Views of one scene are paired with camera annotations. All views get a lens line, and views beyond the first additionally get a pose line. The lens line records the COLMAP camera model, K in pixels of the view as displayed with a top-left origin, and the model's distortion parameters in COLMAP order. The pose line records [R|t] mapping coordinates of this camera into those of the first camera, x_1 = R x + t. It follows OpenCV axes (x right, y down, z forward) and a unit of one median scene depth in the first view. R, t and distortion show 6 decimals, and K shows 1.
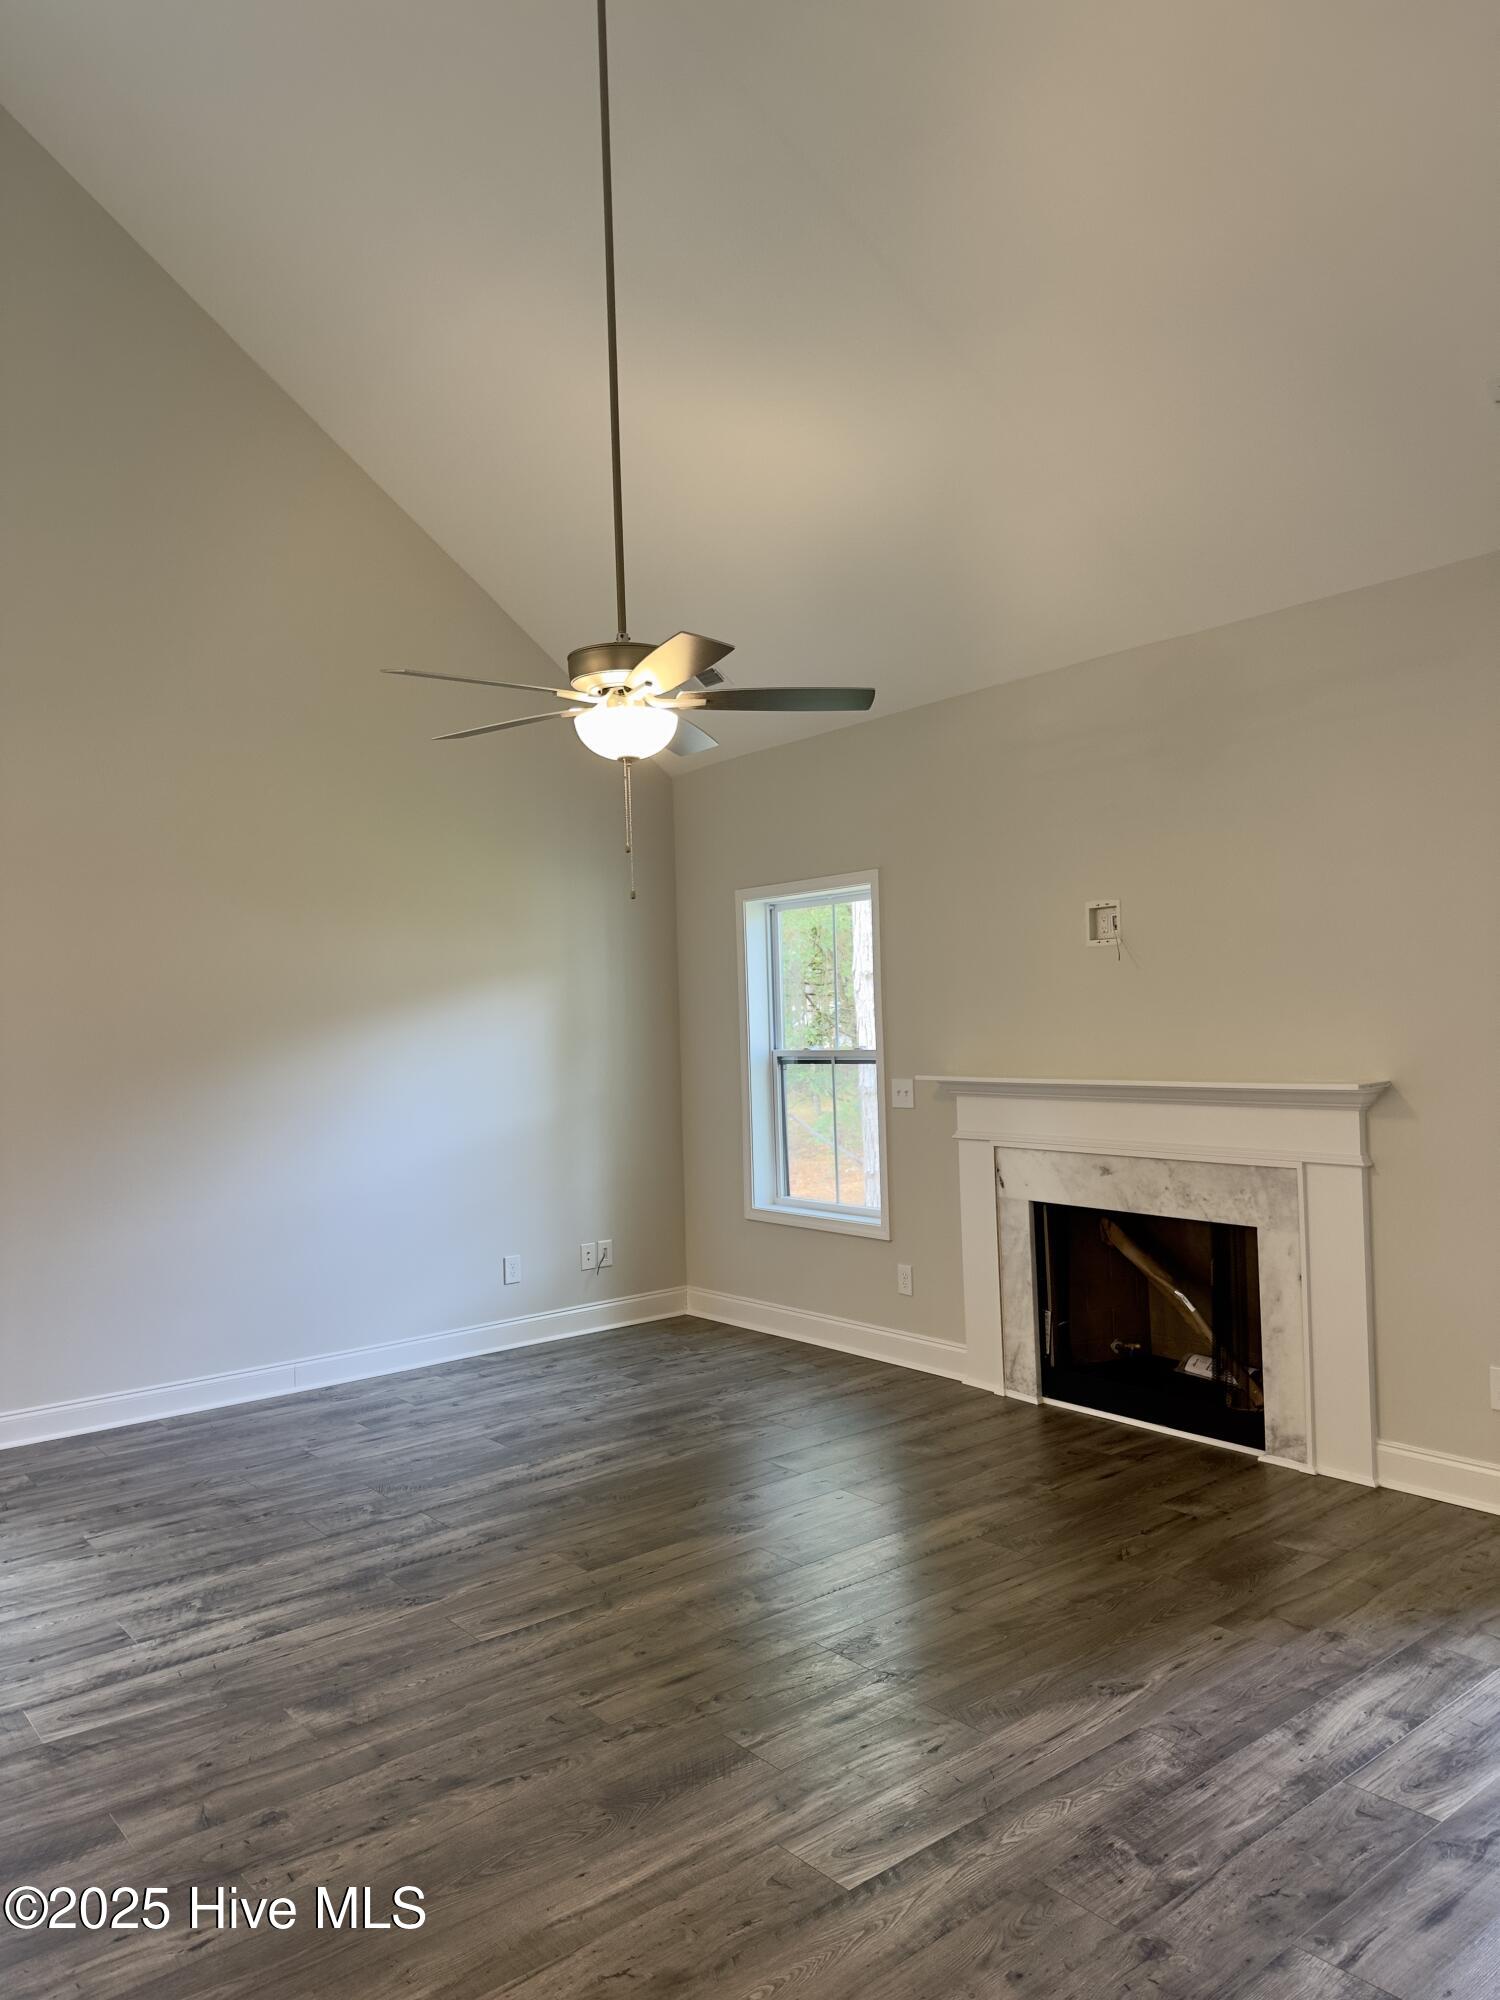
lens RADIAL K [[1393.5, 0, 741.4], [0, 1393.5, 1006.1], [0, 0, 1]] dist [0.069040, -0.089274]
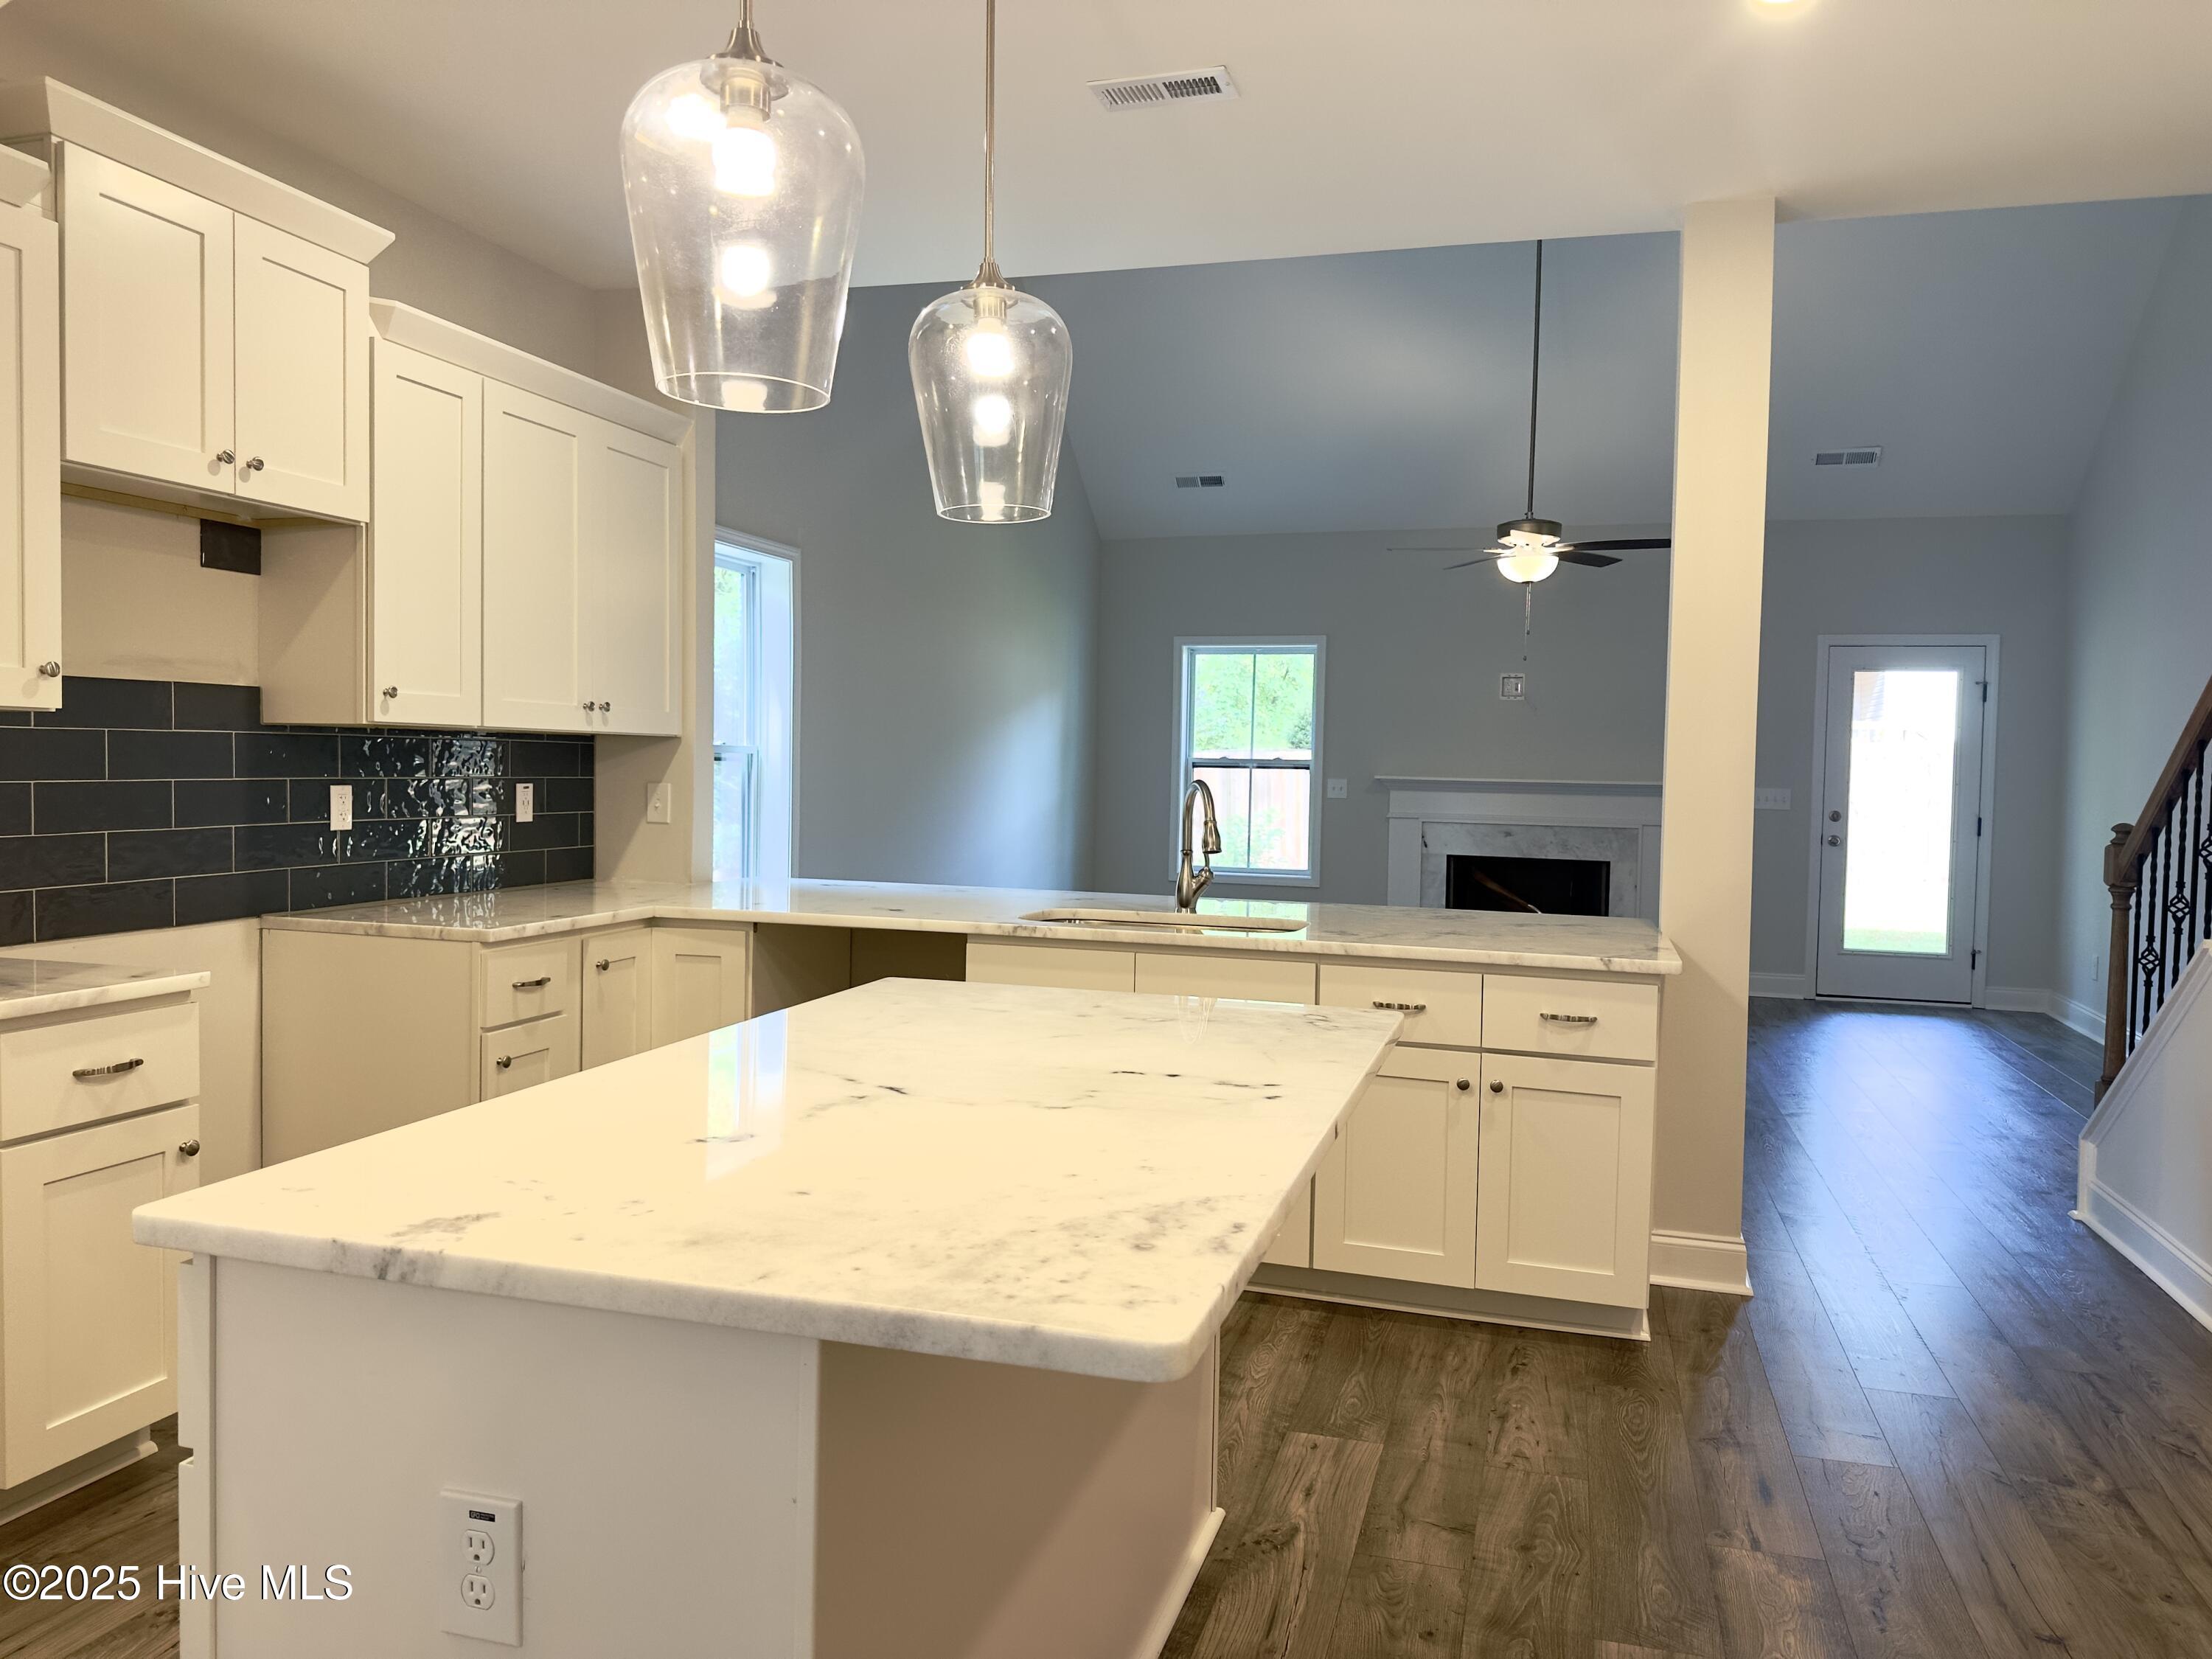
lens RADIAL K [[1541.2, 0, 1113.8], [0, 1541.2, 827.4], [0, 0, 1]] dist [0.069040, -0.089274]
pose [[0.814498, 0.021310, 0.579774, -1.279299], [-0.050306, 0.998155, 0.033985, 0.074596], [-0.577981, -0.056847, 0.814068, -0.254390]]
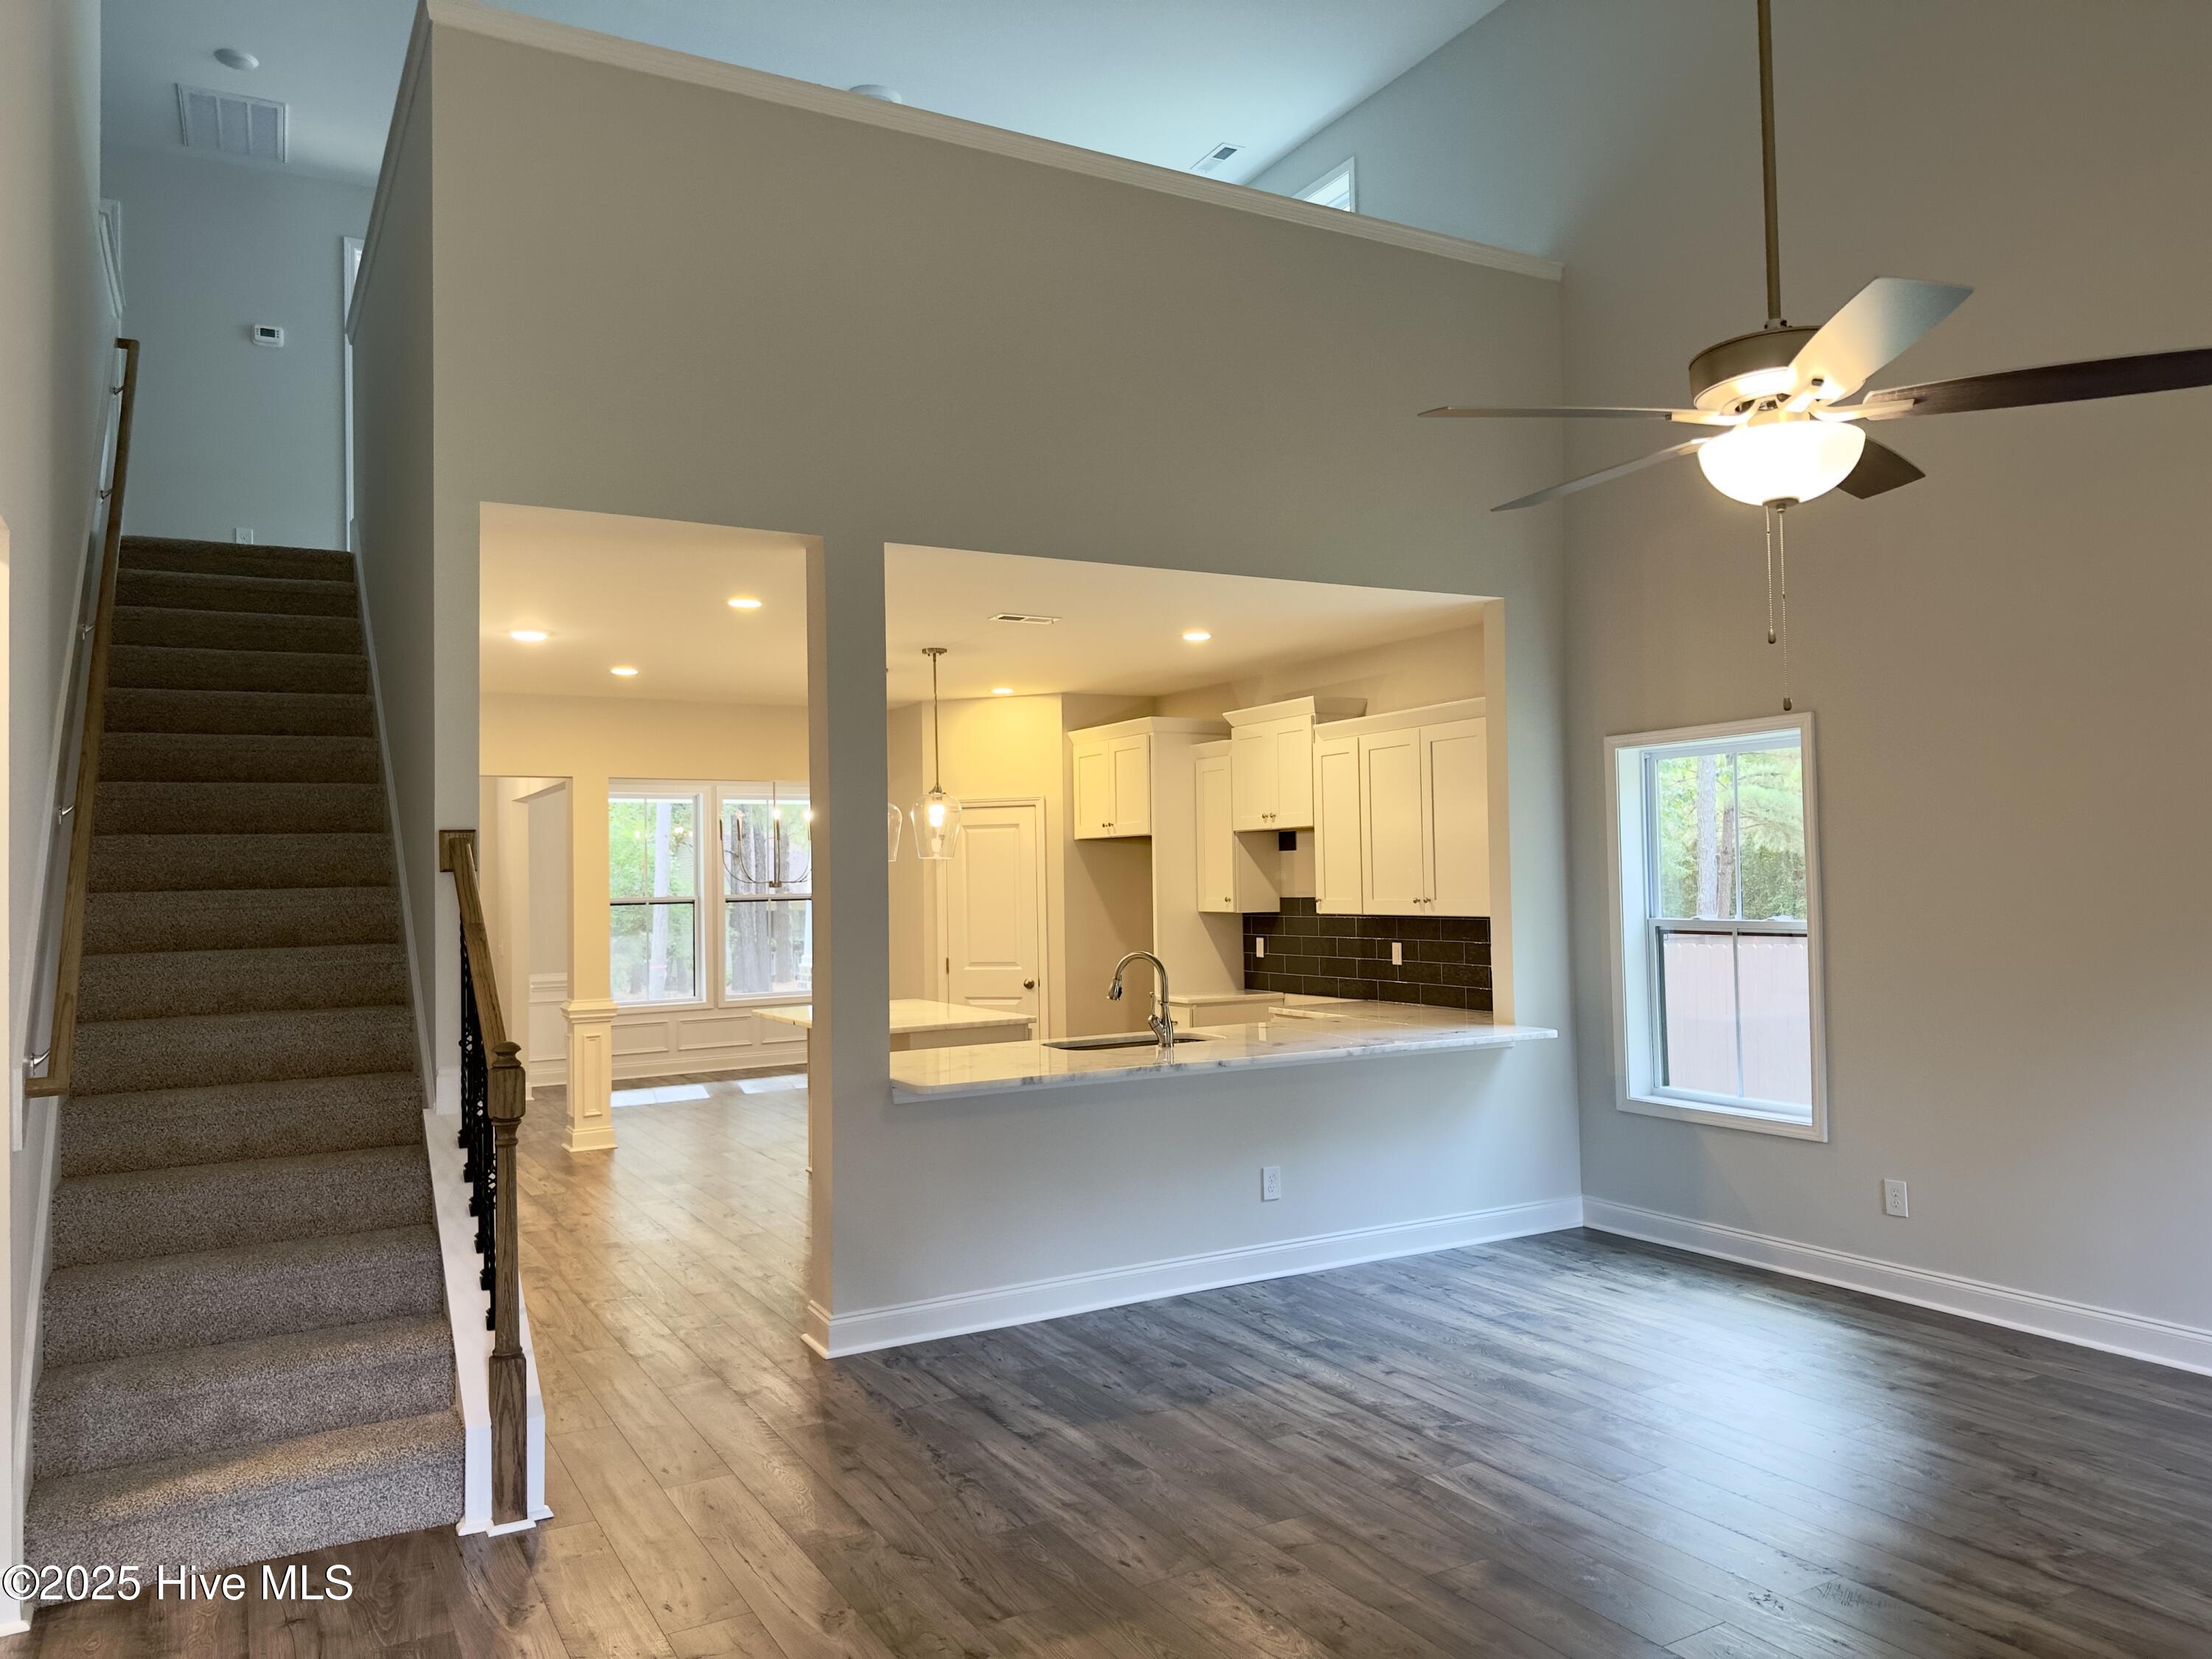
lens RADIAL K [[1541.2, 0, 1123.4], [0, 1541.2, 828.2], [0, 0, 1]] dist [0.069040, -0.089274]
pose [[-0.153977, -0.008500, -0.988038, 0.541990], [0.030694, 0.999439, -0.013382, -0.008192], [0.987598, -0.032387, -0.153629, 0.621192]]
